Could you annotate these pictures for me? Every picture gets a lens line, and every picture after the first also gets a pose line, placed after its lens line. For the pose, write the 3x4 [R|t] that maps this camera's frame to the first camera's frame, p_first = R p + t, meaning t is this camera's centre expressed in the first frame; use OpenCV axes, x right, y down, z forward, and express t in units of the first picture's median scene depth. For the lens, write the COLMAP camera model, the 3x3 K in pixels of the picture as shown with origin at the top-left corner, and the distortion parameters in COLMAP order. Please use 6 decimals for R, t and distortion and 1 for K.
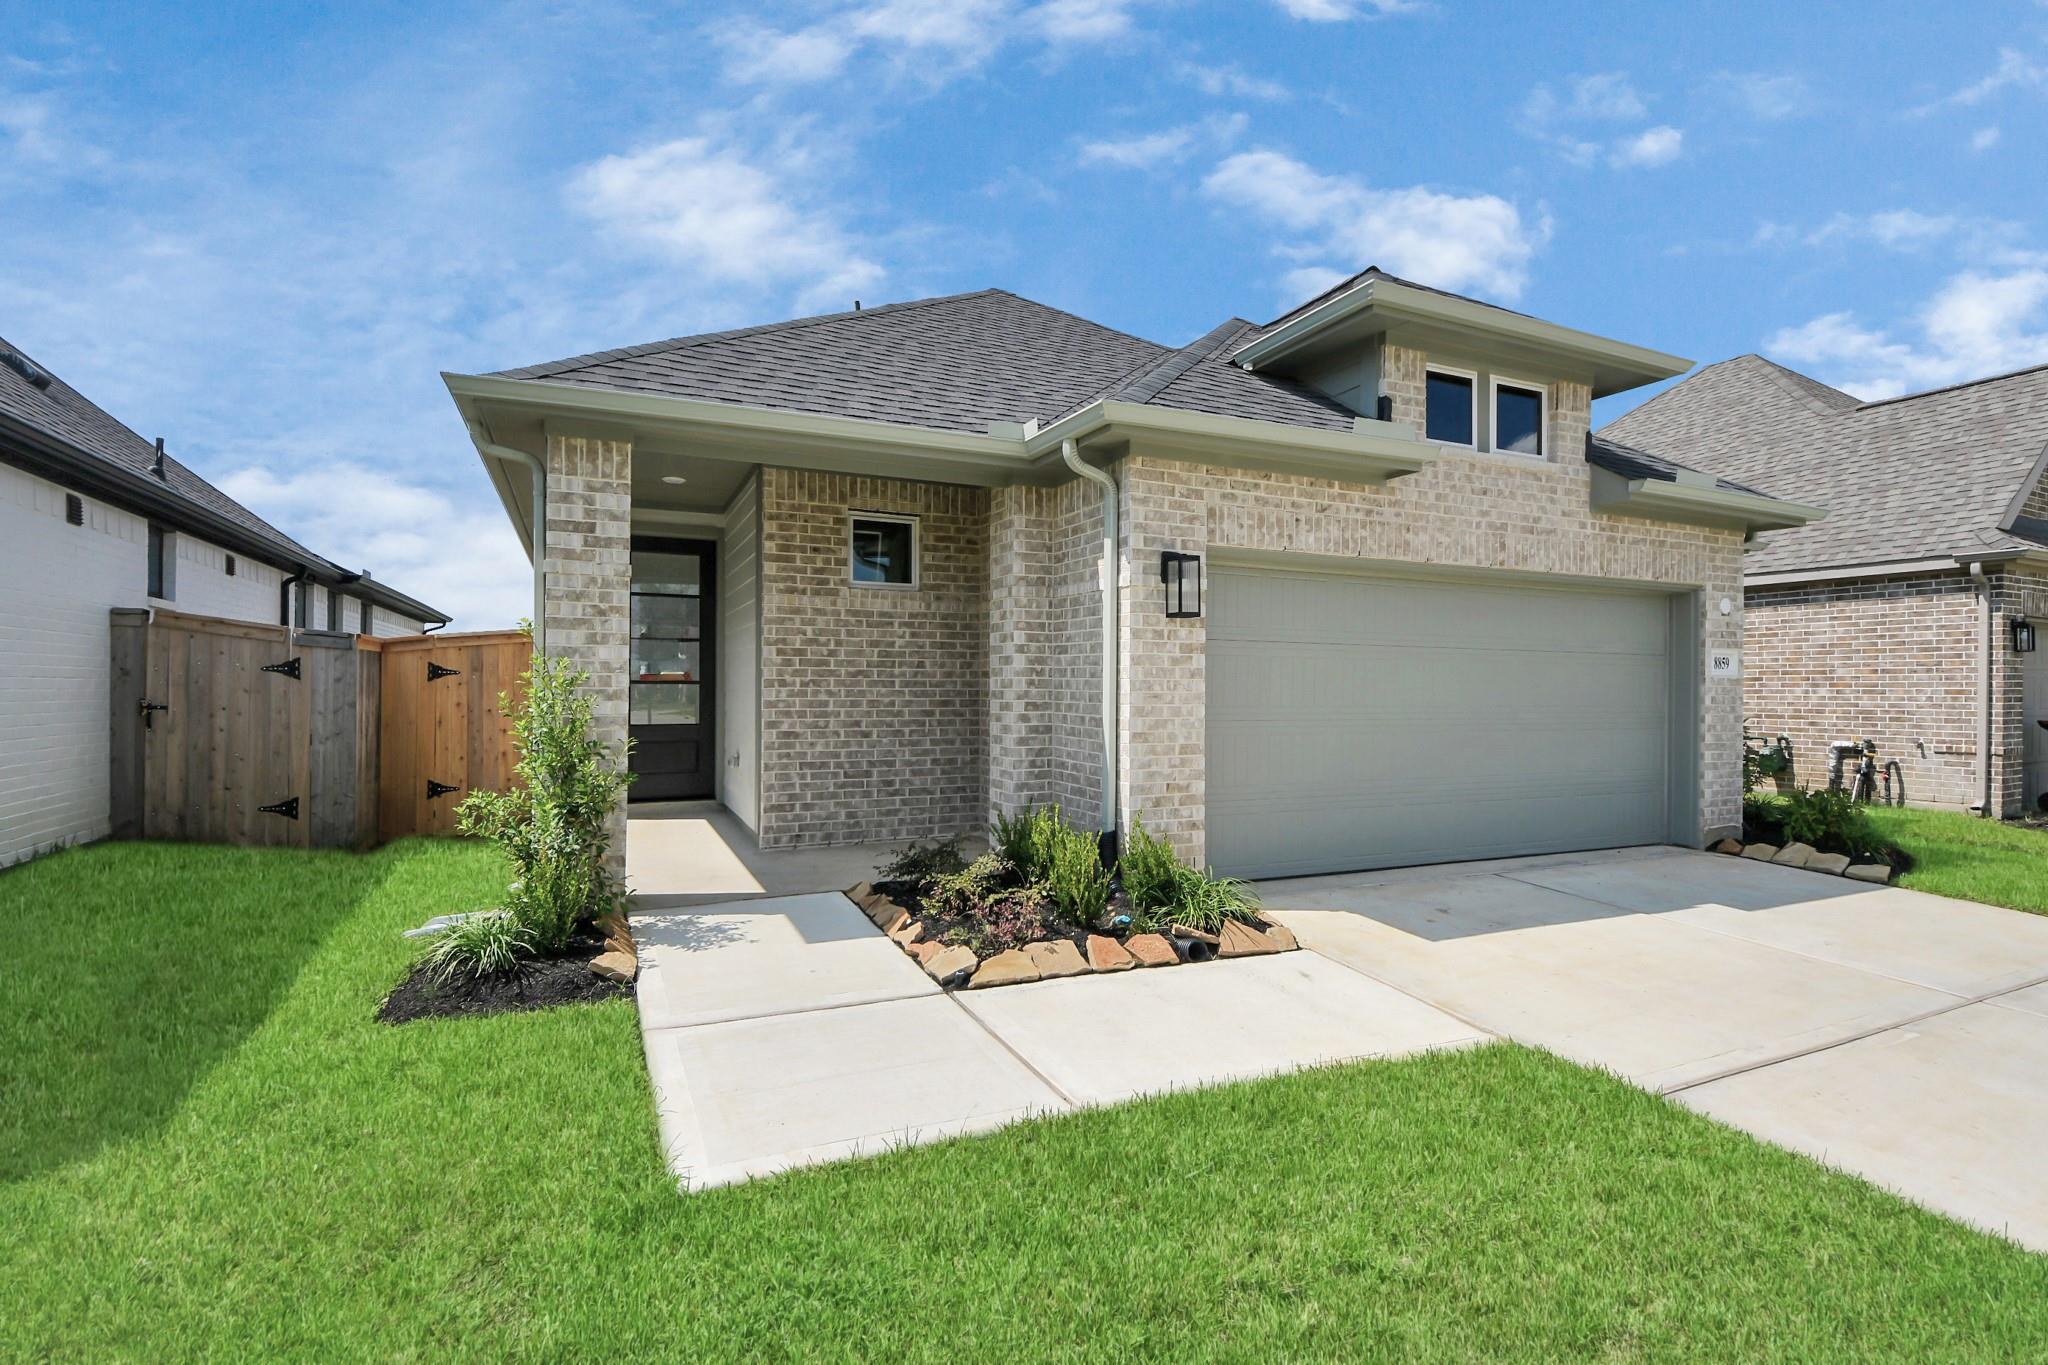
lens RADIAL K [[941.0, 0, 1019.6], [0, 941.0, 678.0], [0, 0, 1]] dist [-0.014880, -0.000156]
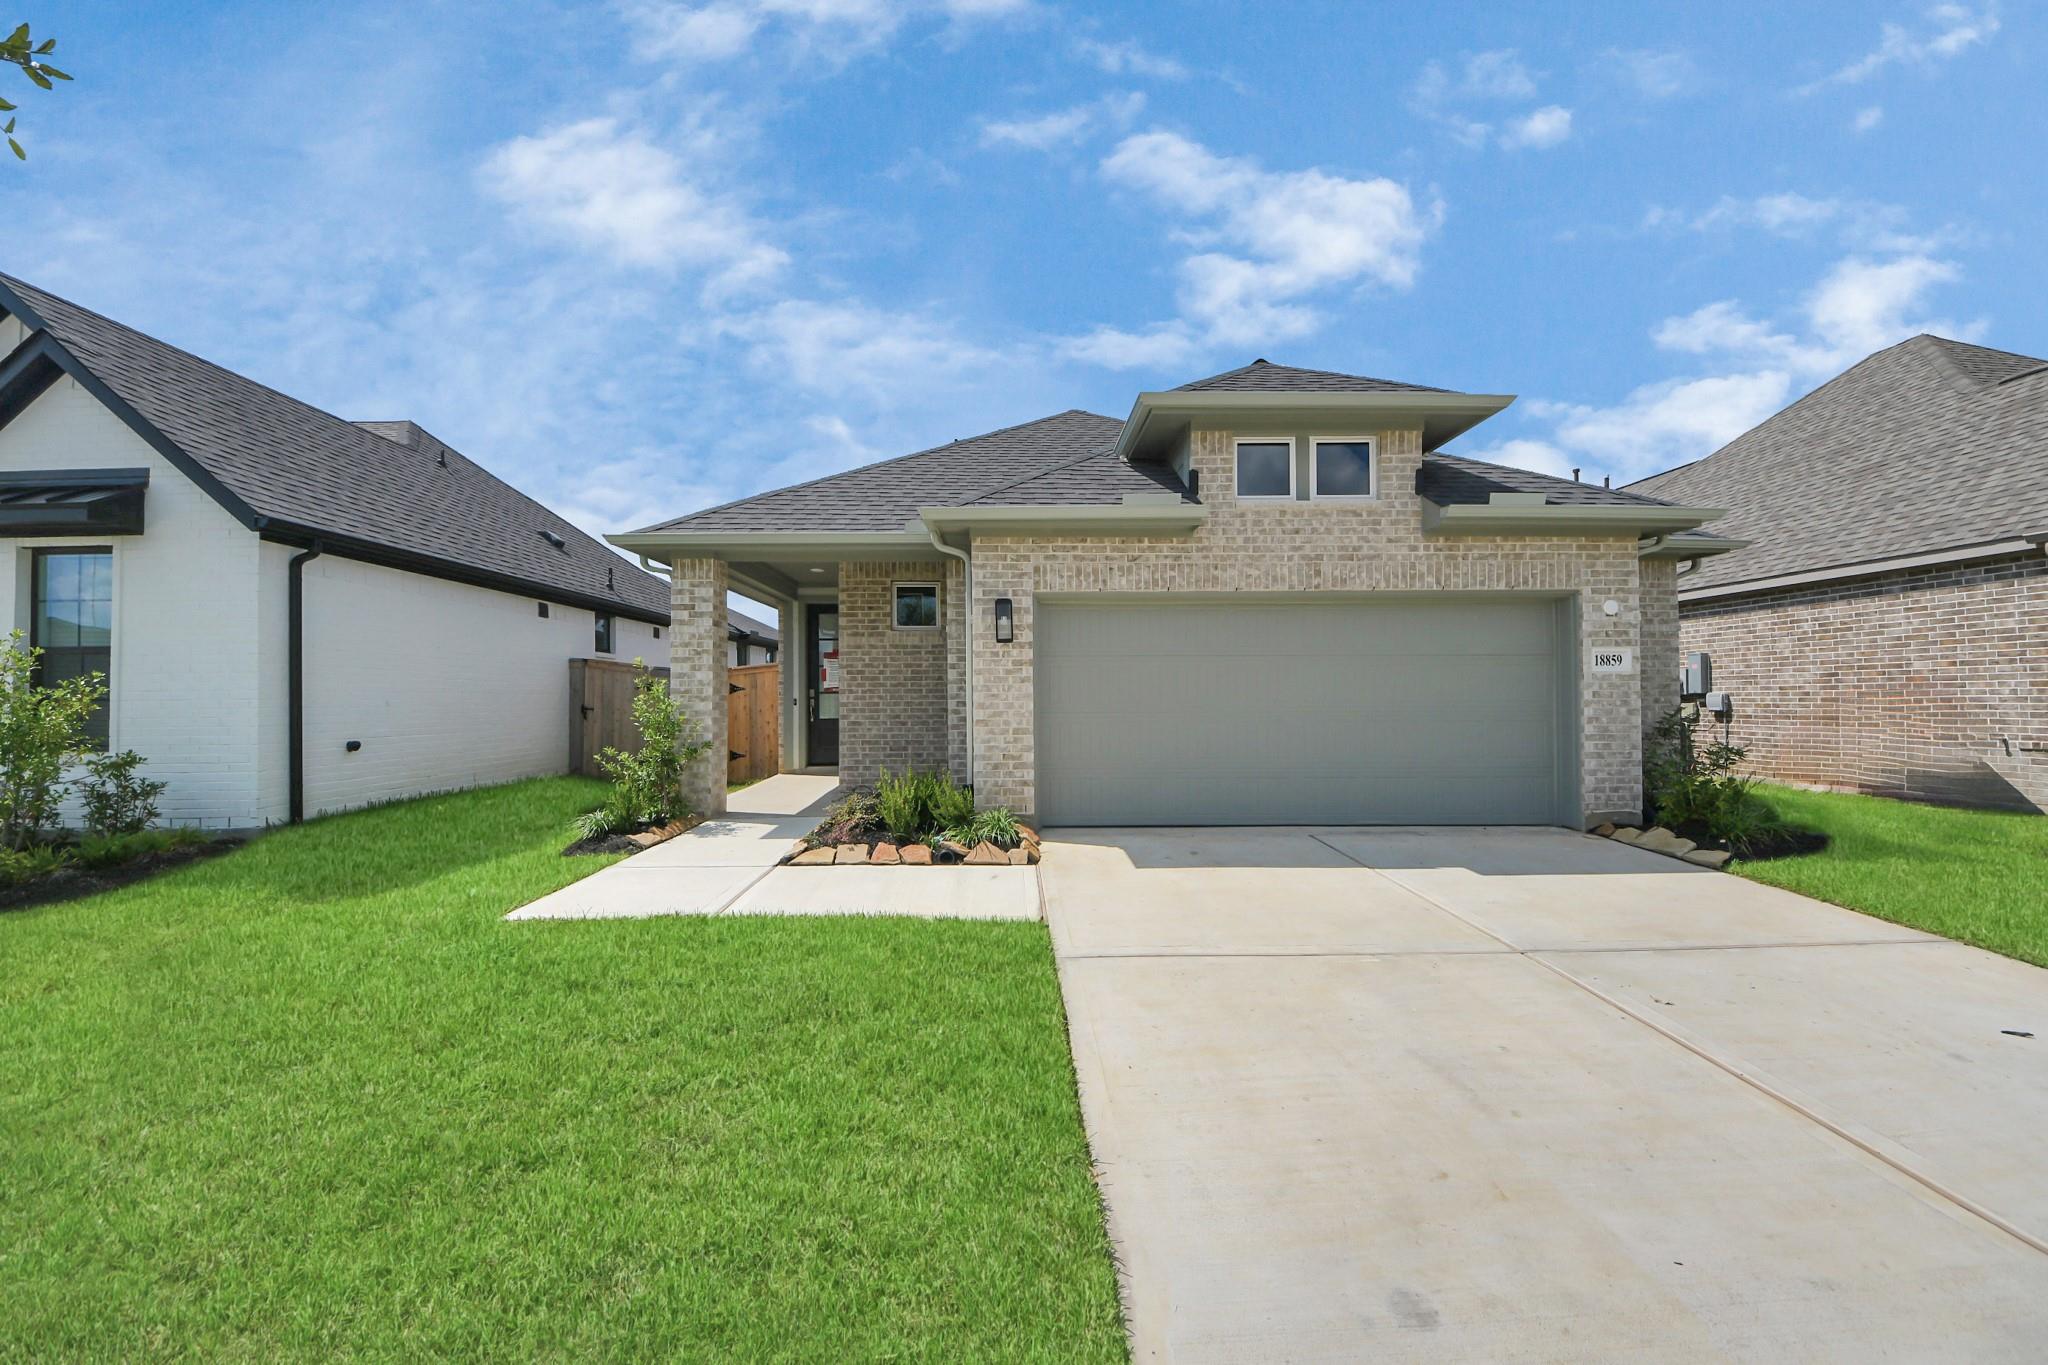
lens RADIAL K [[719.5, 0, 1024.0], [0, 719.5, 682.5], [0, 0, 1]] dist [0.001843, -0.009486]
pose [[0.922571, -0.020098, -0.385304, 0.504244], [0.015362, 0.999764, -0.015368, 0.013626], [0.385522, 0.008259, 0.922662, -0.032744]]
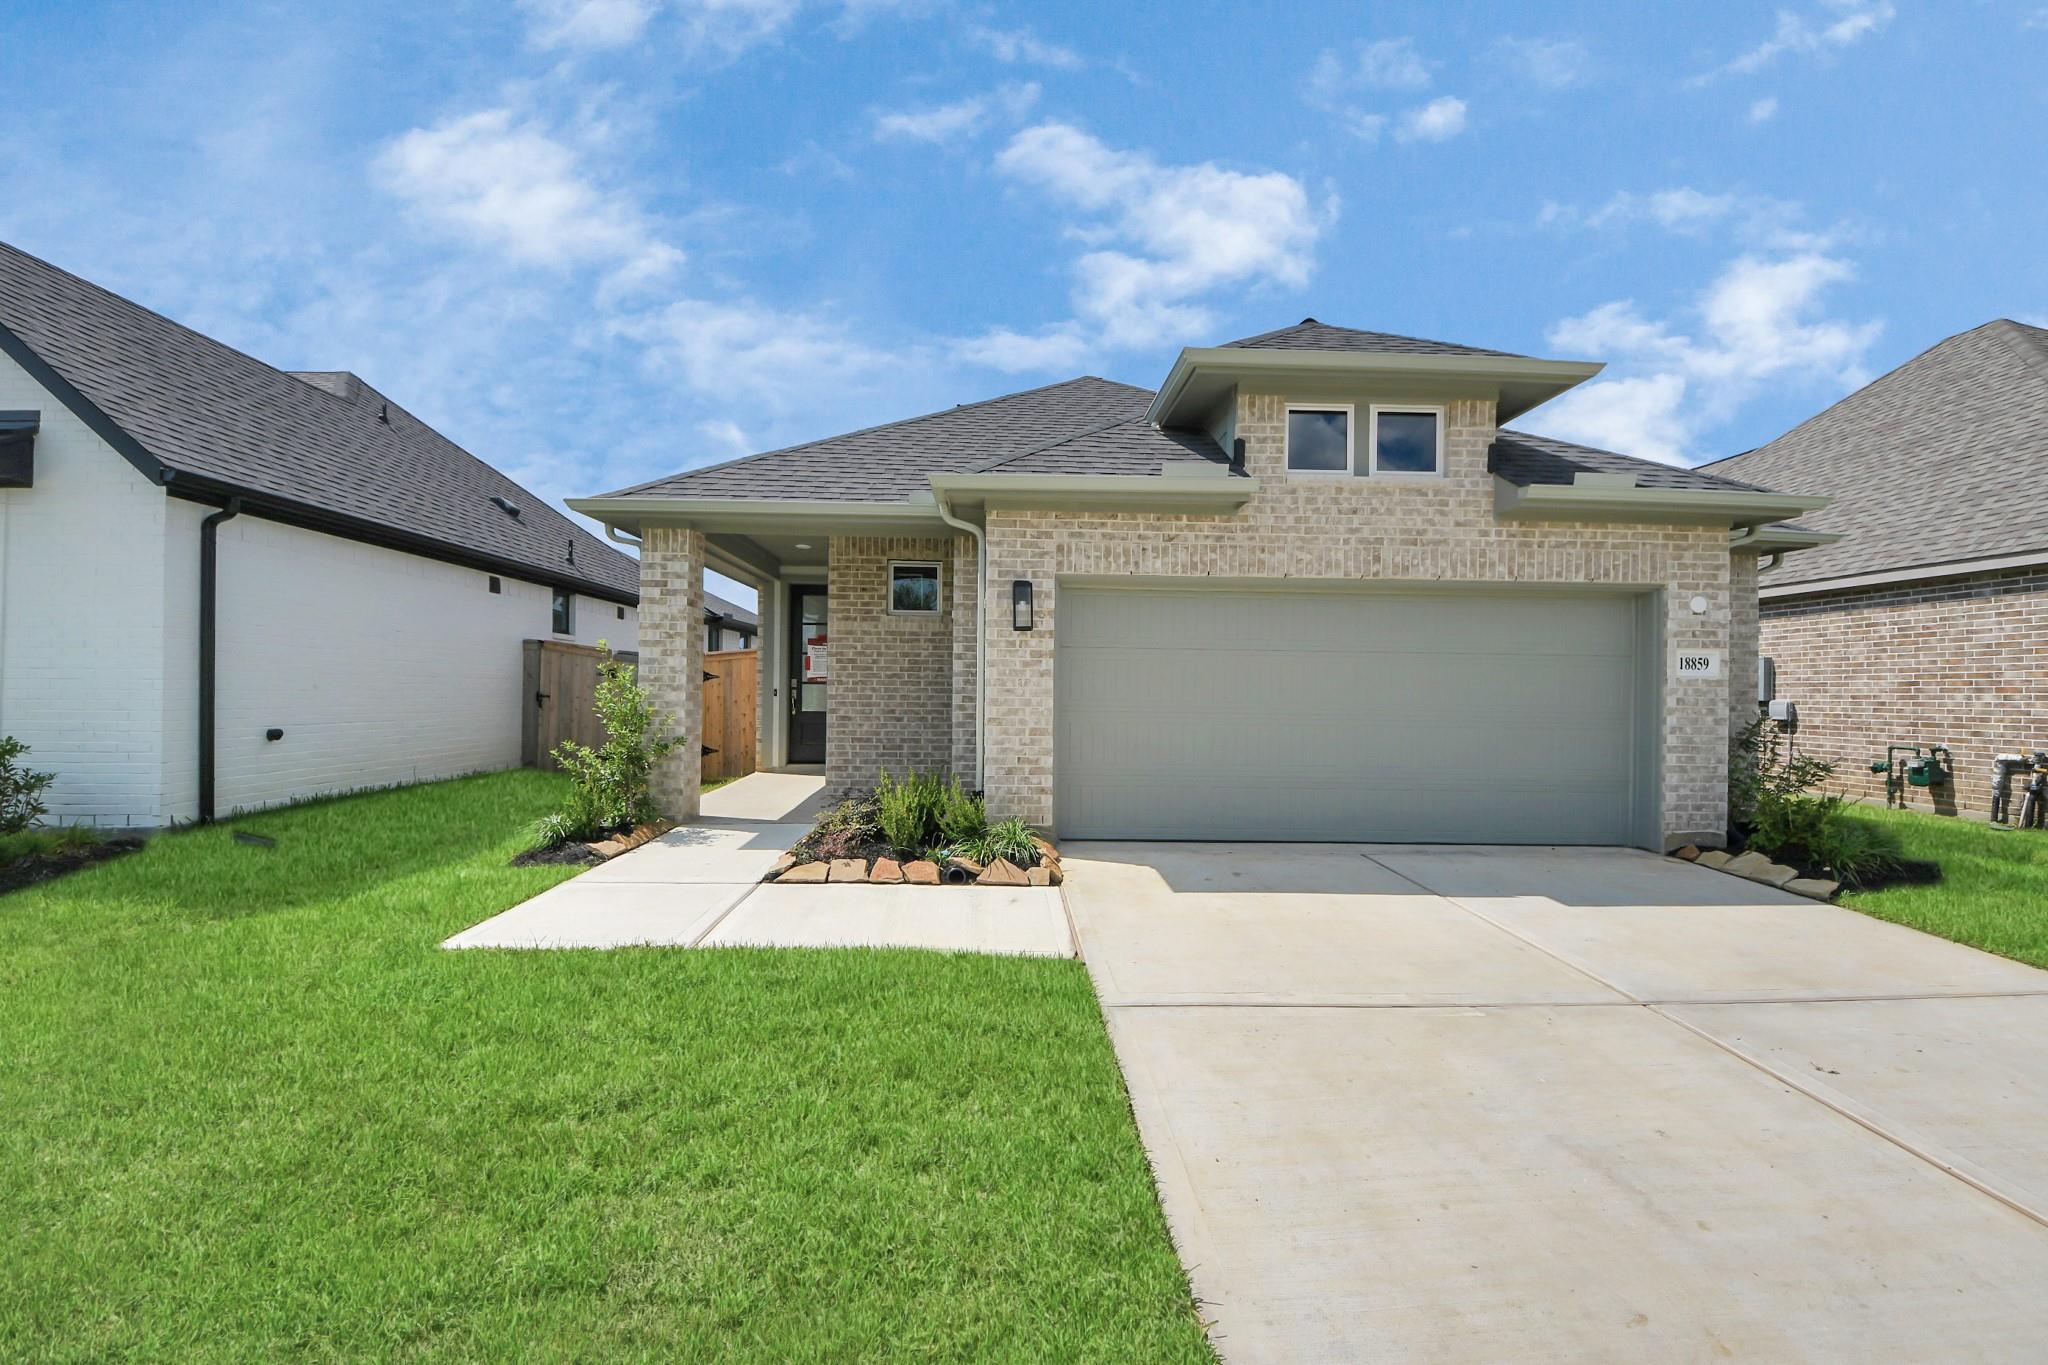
lens RADIAL K [[763.5, 0, 1021.9], [0, 763.5, 683.2], [0, 0, 1]] dist [-0.002583, -0.007918]
pose [[0.928397, 0.001168, -0.371588, 0.446717], [-0.002833, 0.999988, -0.003935, 0.010528], [0.371579, 0.004706, 0.928389, 0.009529]]
